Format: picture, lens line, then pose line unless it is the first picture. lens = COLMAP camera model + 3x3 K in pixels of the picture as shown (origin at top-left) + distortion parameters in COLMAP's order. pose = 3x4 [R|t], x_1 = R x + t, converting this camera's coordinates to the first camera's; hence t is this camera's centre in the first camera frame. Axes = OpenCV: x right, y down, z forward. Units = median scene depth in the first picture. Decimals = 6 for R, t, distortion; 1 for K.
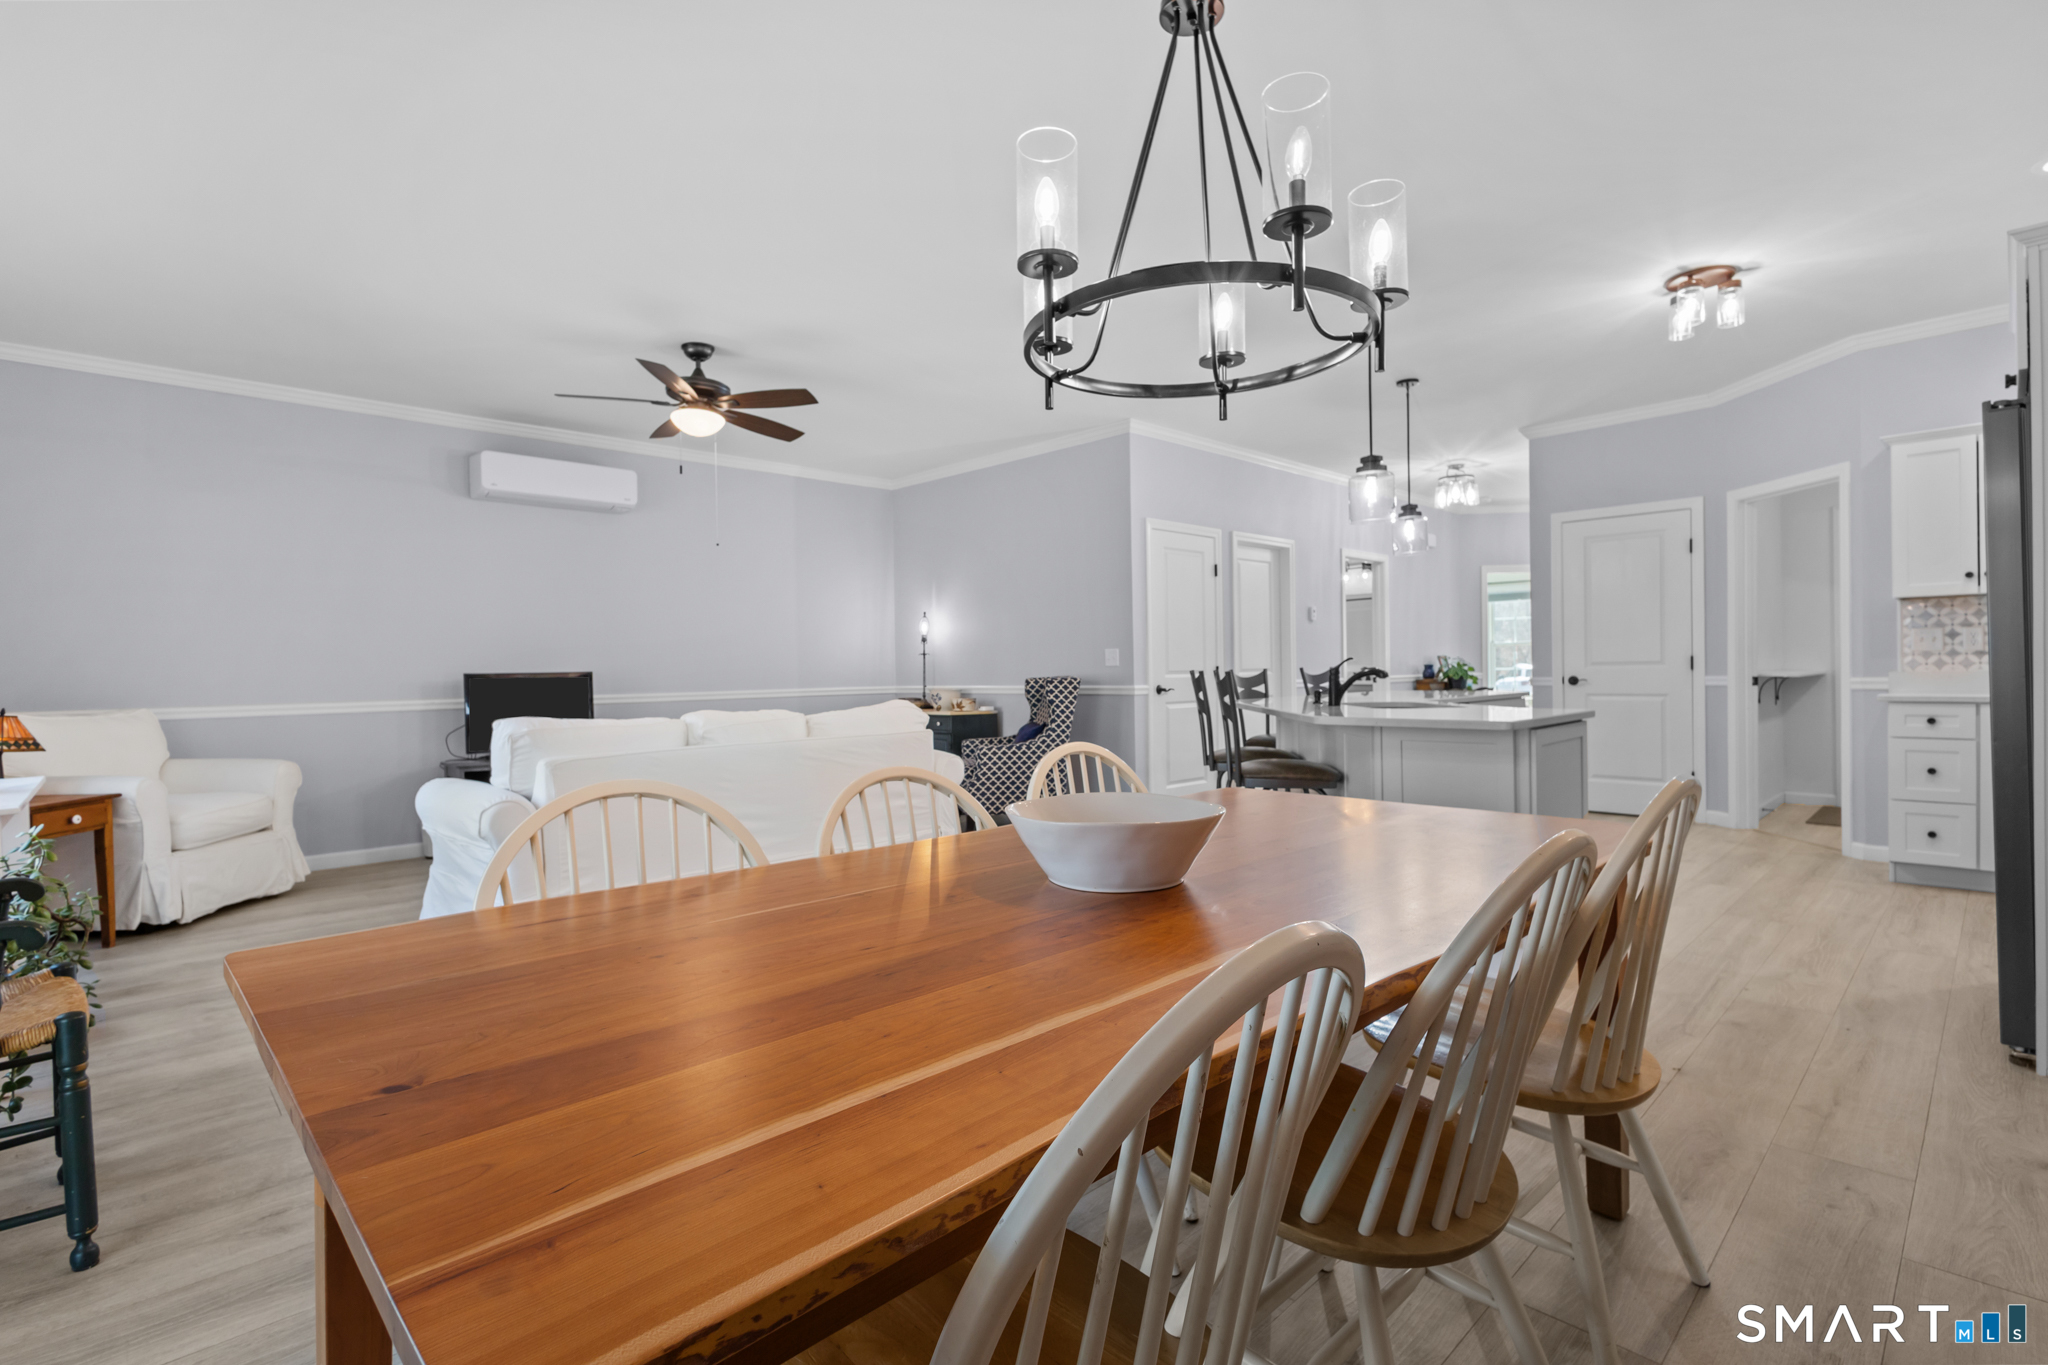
lens RADIAL K [[989.9, 0, 1024.0], [0, 989.9, 682.5], [0, 0, 1]] dist [-0.000088, -0.000155]
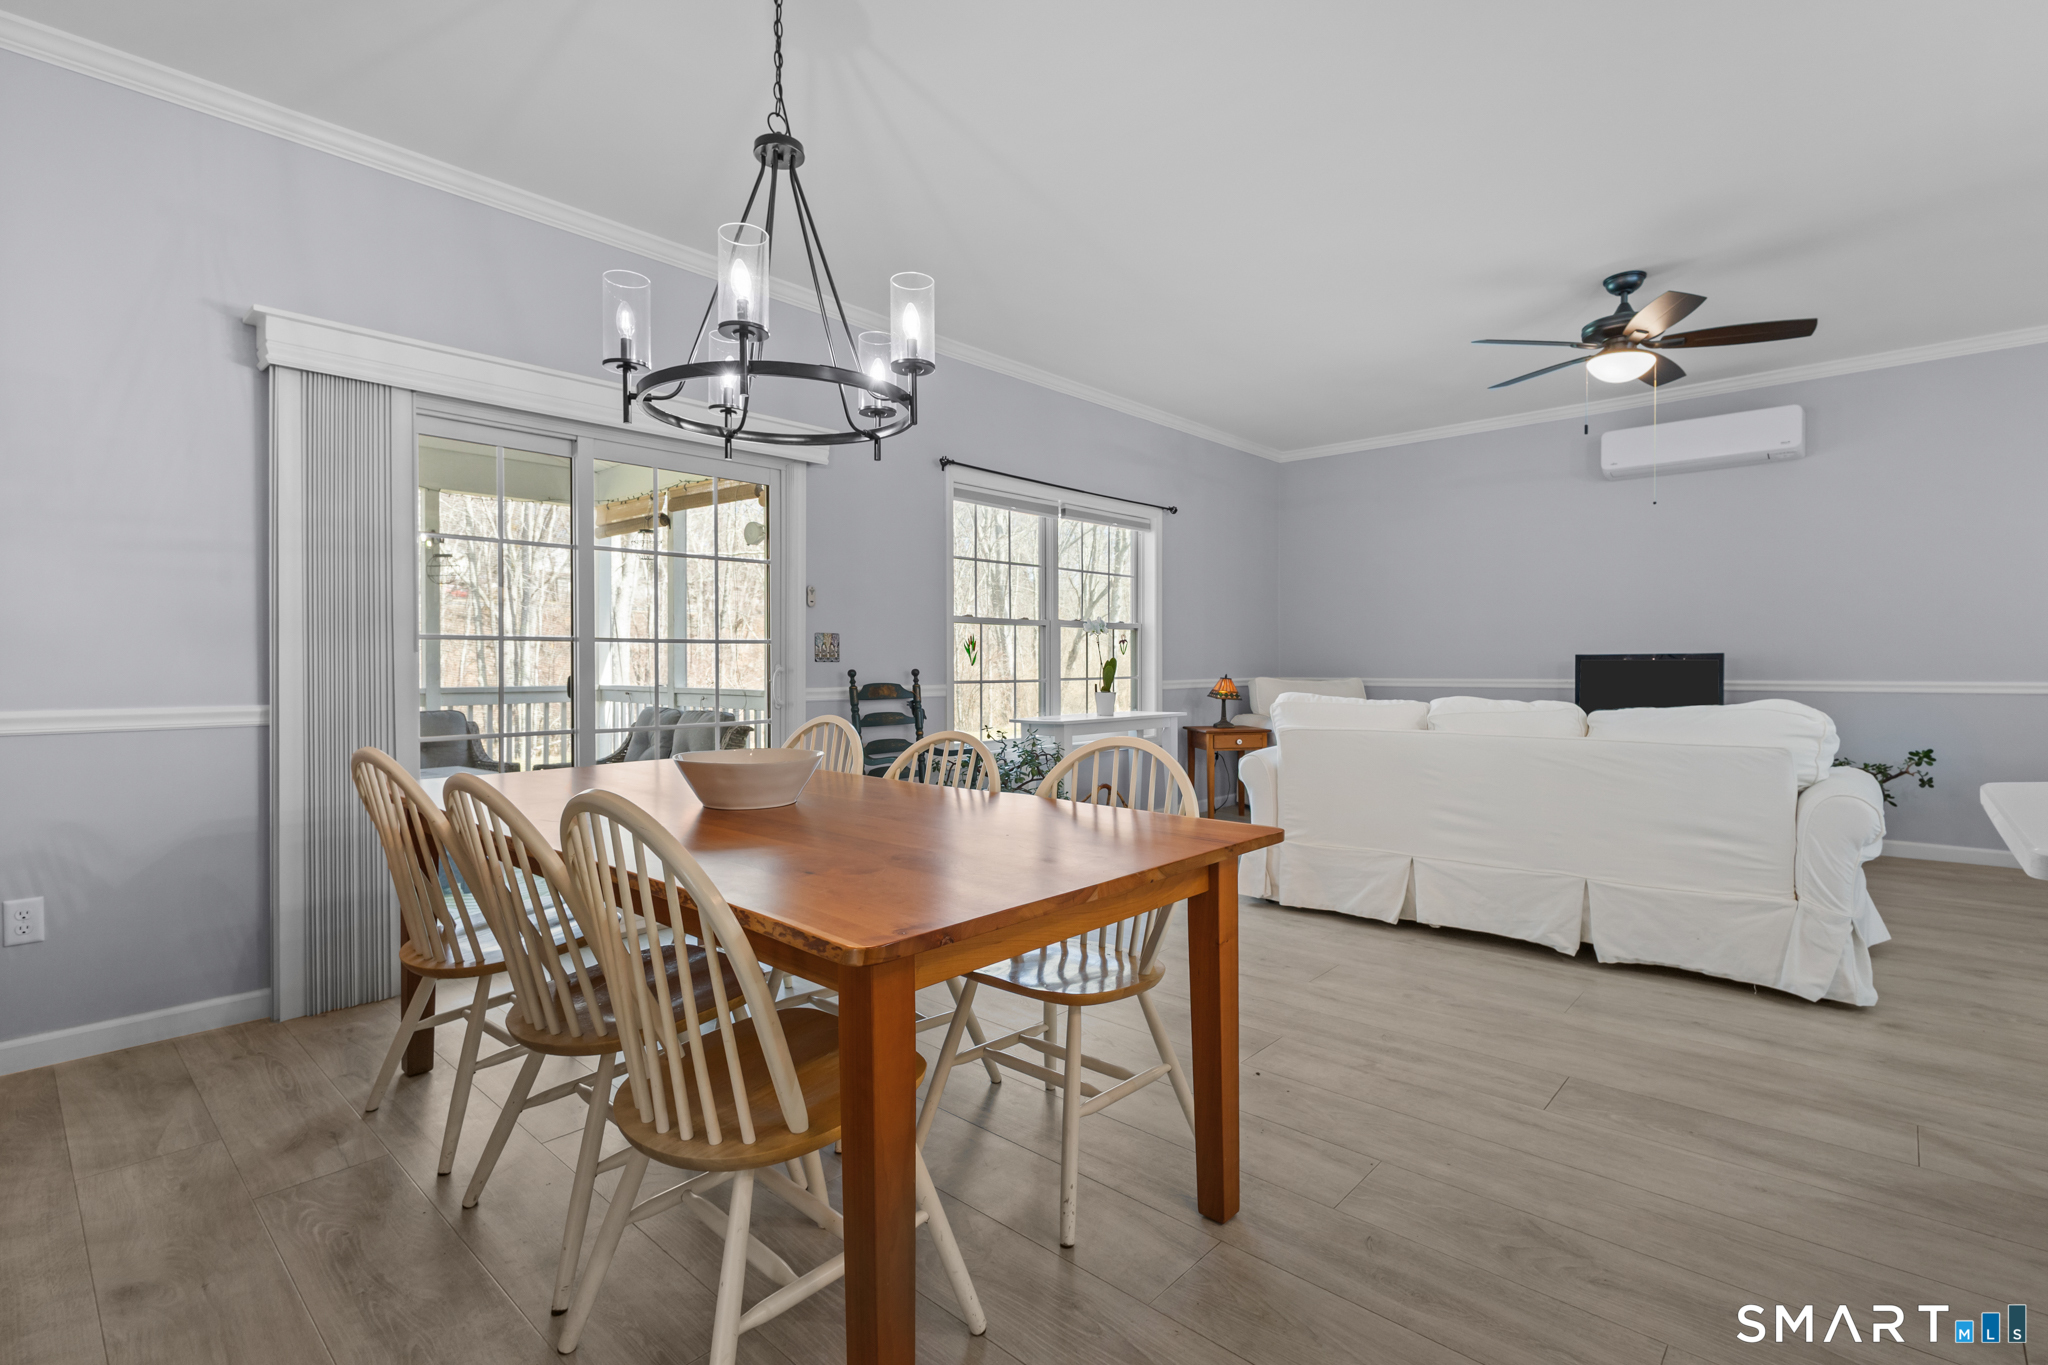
lens RADIAL K [[948.2, 0, 1017.7], [0, 948.2, 665.8], [0, 0, 1]] dist [0.000107, -0.000132]
pose [[0.063327, 0.021785, -0.997755, 0.410686], [-0.009267, 0.999731, 0.021240, -0.013183], [0.997950, 0.007901, 0.063512, 0.379241]]
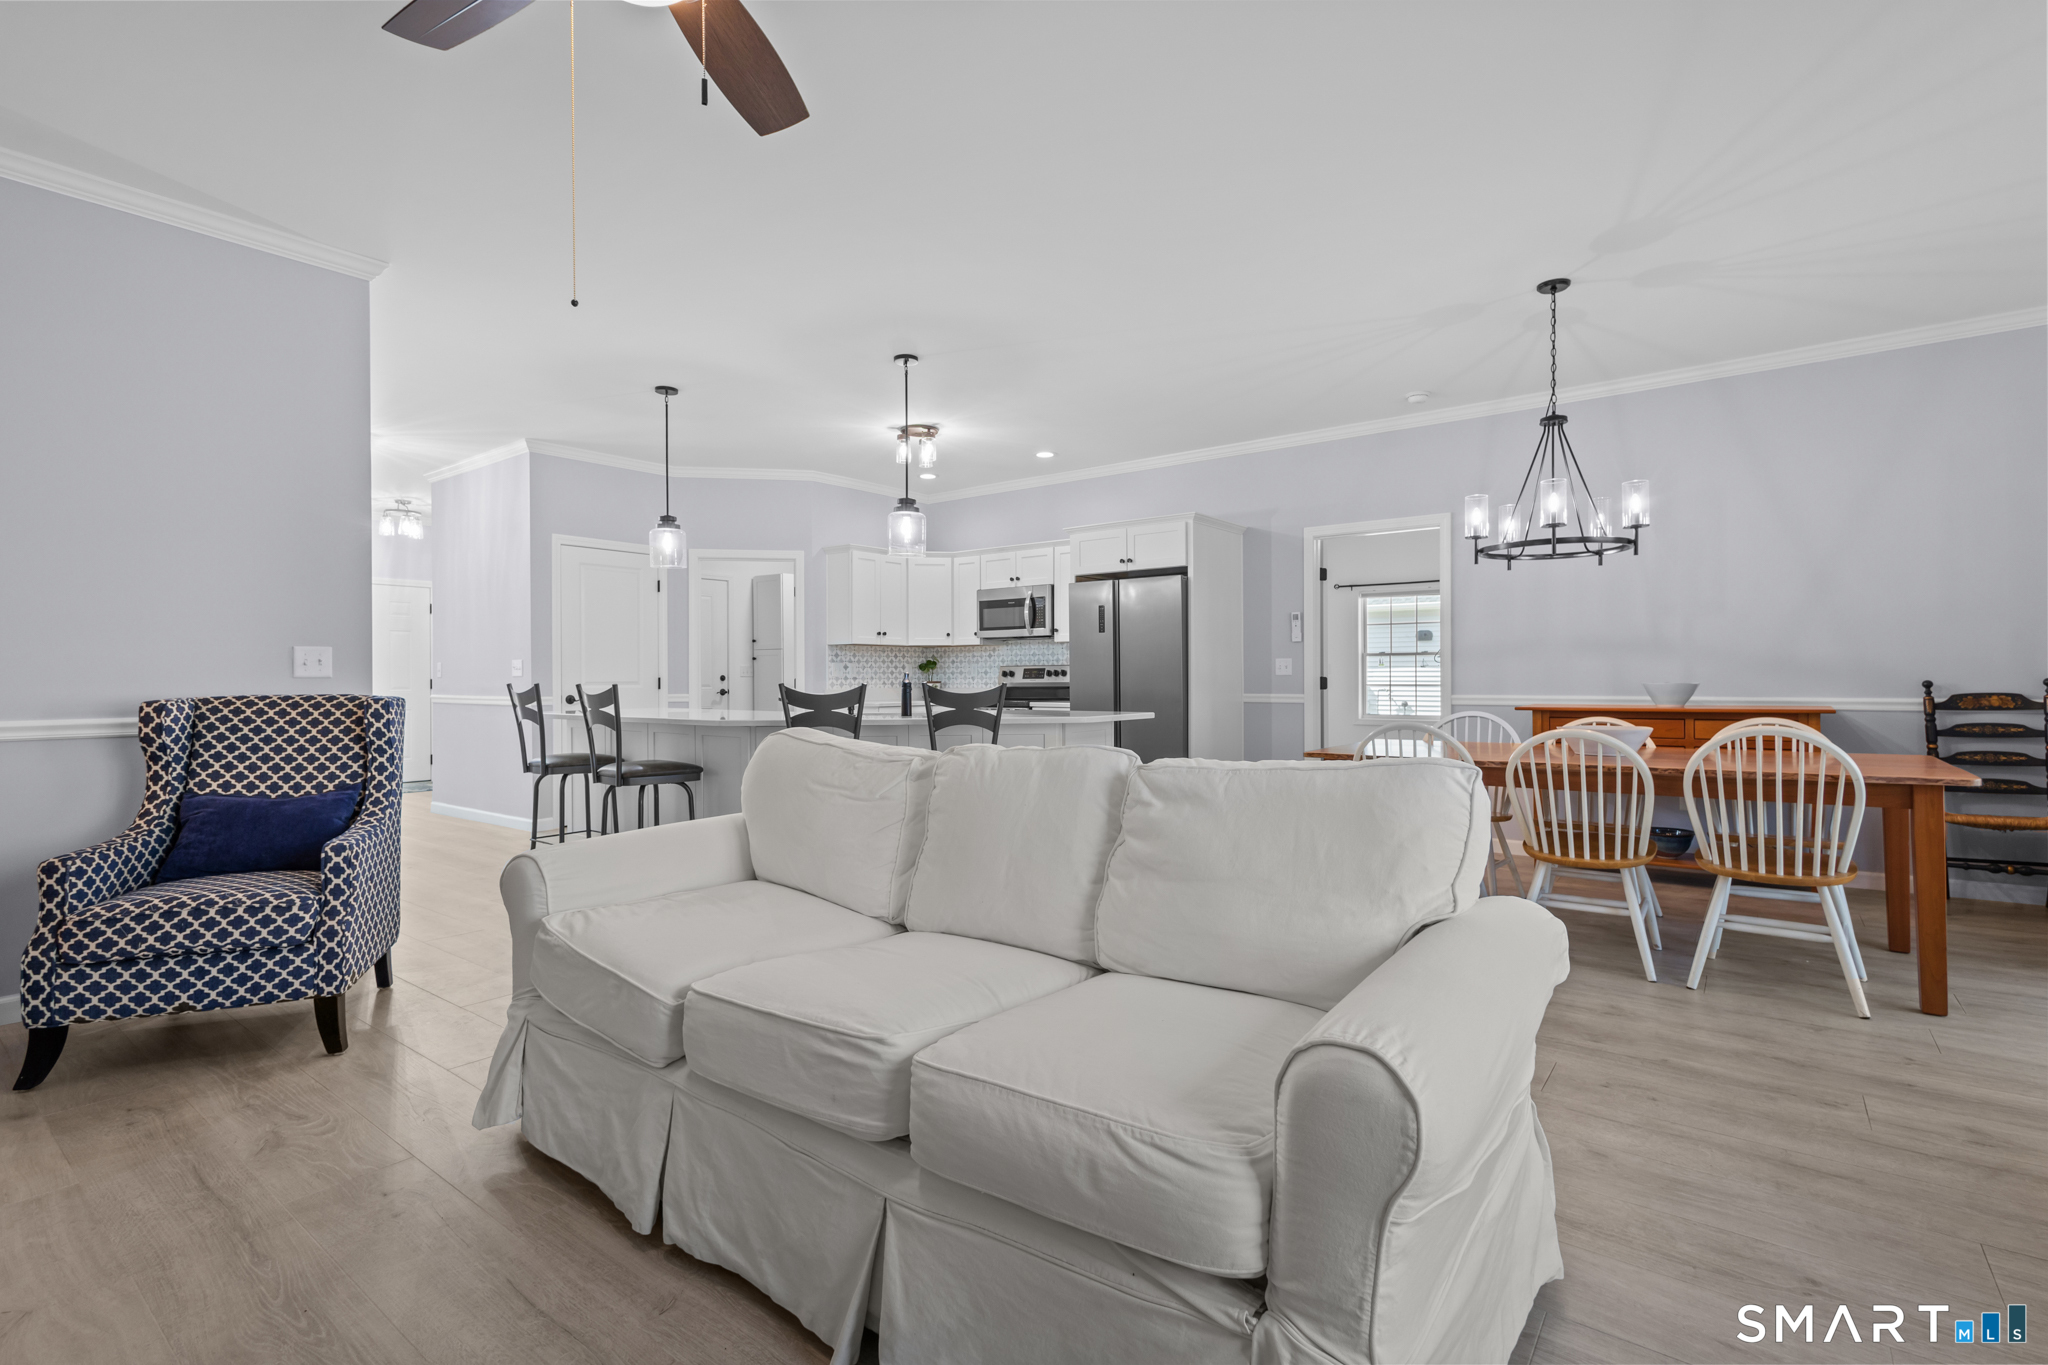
lens RADIAL K [[936.7, 0, 1030.5], [0, 936.7, 678.0], [0, 0, 1]] dist [0.005331, -0.001178]
pose [[-0.155662, 0.021057, 0.987586, -0.586990], [0.019337, 0.999646, -0.018267, 0.001212], [-0.987621, 0.016254, -0.156014, 0.814715]]
